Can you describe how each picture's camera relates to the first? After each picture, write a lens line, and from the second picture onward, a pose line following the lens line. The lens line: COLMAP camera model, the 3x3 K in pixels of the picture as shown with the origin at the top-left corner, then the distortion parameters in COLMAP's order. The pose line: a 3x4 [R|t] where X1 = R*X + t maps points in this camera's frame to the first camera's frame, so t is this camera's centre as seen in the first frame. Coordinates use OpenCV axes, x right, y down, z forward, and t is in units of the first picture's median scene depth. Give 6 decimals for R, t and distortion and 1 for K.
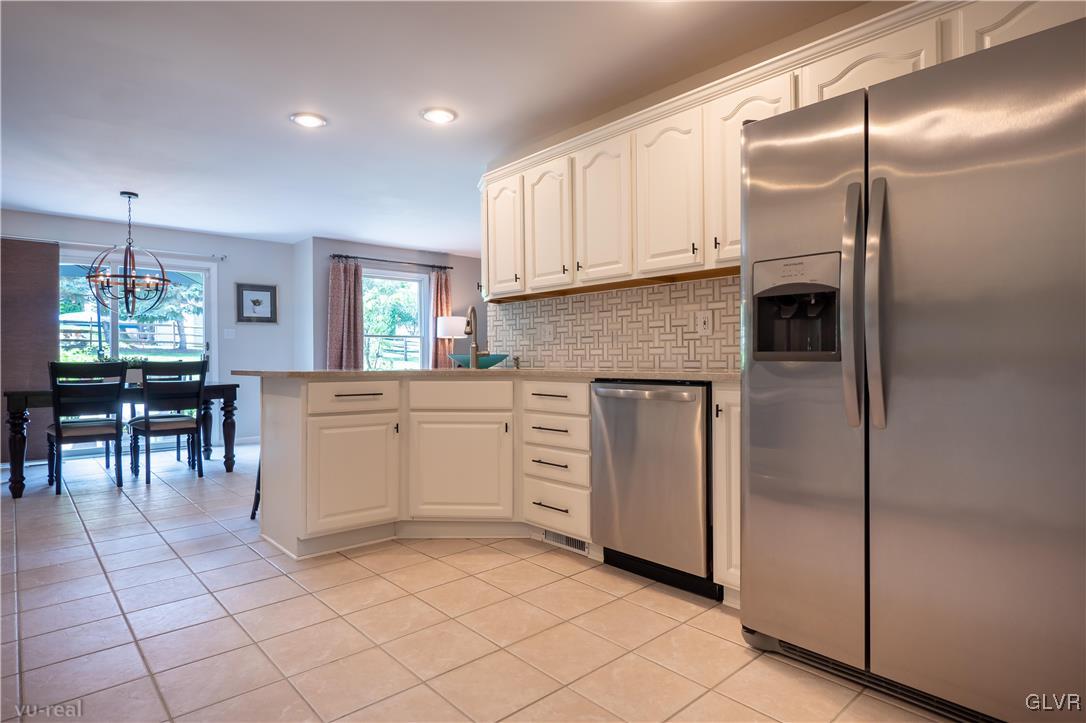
lens RADIAL K [[589.4, 0, 543.0], [0, 589.4, 361.5], [0, 0, 1]] dist [0.001751, 0.000698]
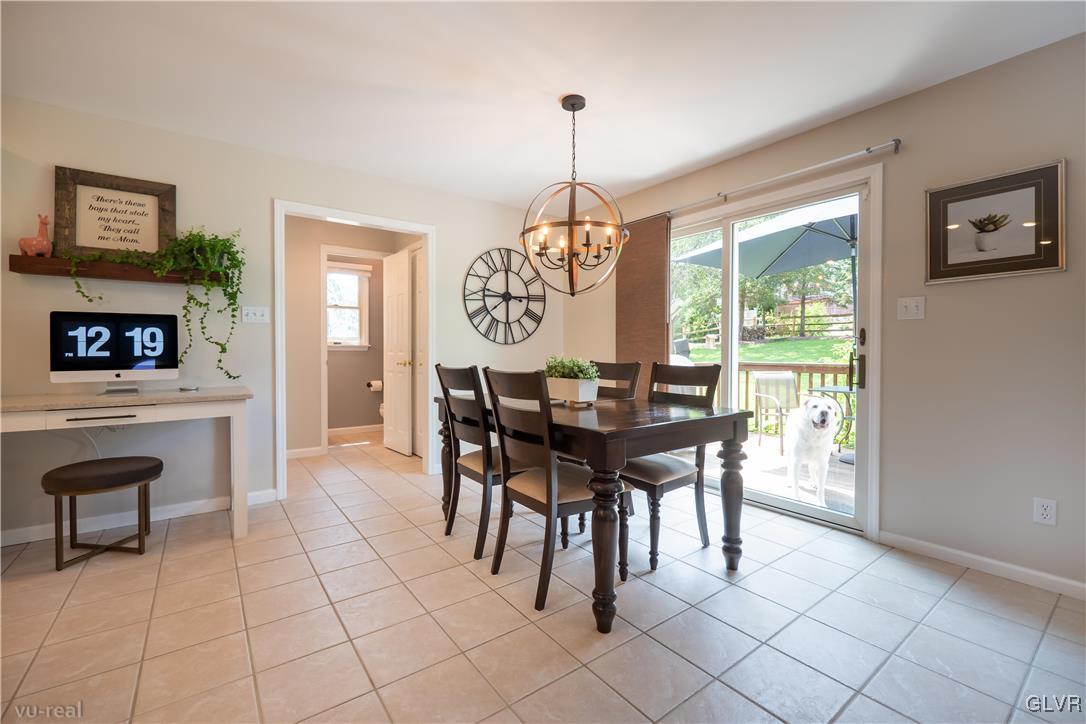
lens RADIAL K [[460.3, 0, 539.6], [0, 460.3, 358.0], [0, 0, 1]] dist [-0.003741, -0.000381]
pose [[-0.102972, 0.025320, -0.994362, -0.143733], [-0.006484, 0.999638, 0.026126, -0.015463], [0.994663, 0.009138, -0.102770, 0.738717]]
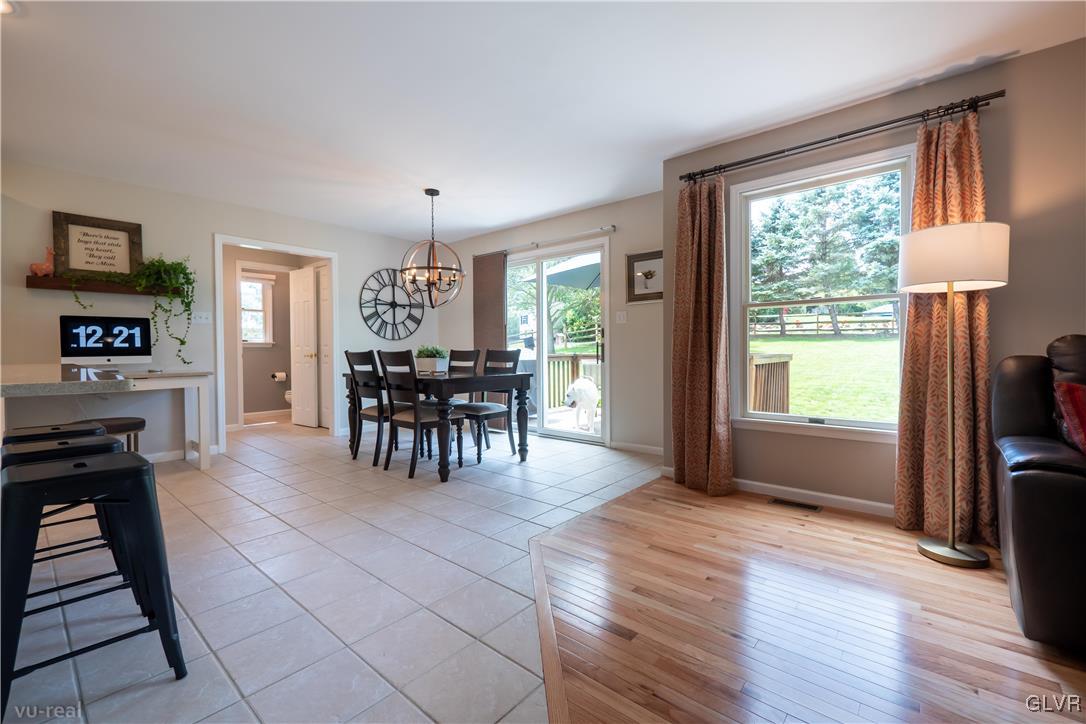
lens RADIAL K [[460.3, 0, 539.6], [0, 460.3, 358.0], [0, 0, 1]] dist [-0.003741, -0.000381]
pose [[0.121563, 0.023944, -0.992295, 0.106038], [0.000813, 0.999706, 0.024222, -0.004753], [0.992583, -0.003752, 0.121507, 0.791611]]
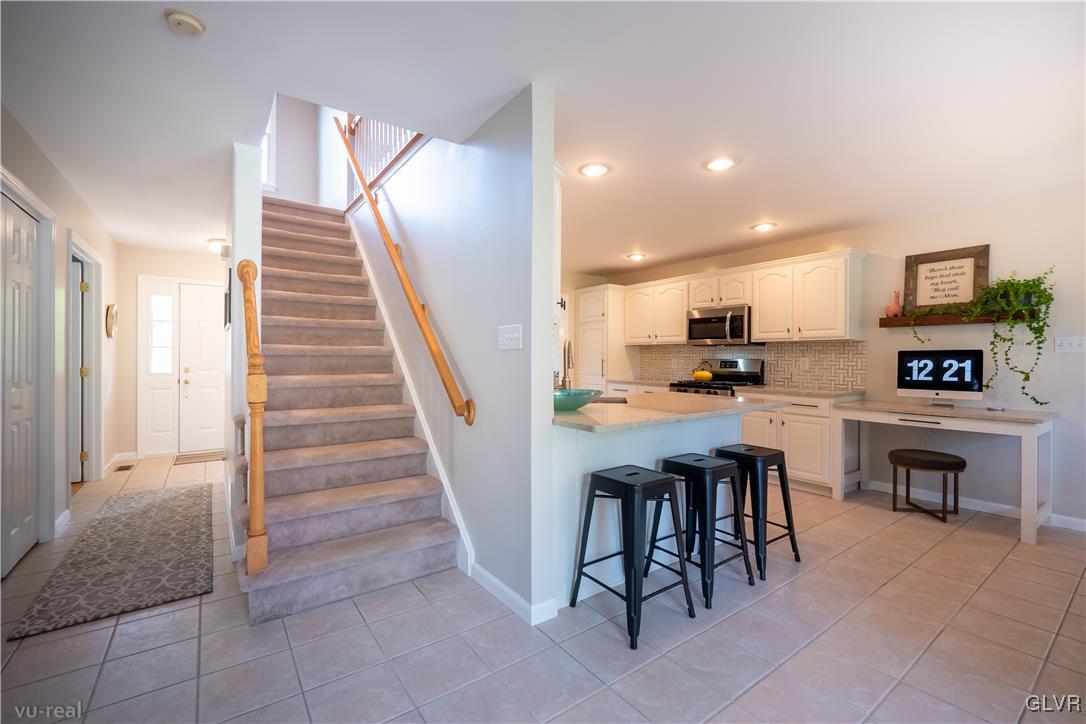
lens RADIAL K [[460.3, 0, 539.6], [0, 460.3, 358.0], [0, 0, 1]] dist [-0.003741, -0.000381]
pose [[-0.993556, 0.002759, 0.113306, -0.082962], [0.003207, 0.999988, 0.003771, -0.034084], [-0.113294, 0.004110, -0.993553, 0.935023]]
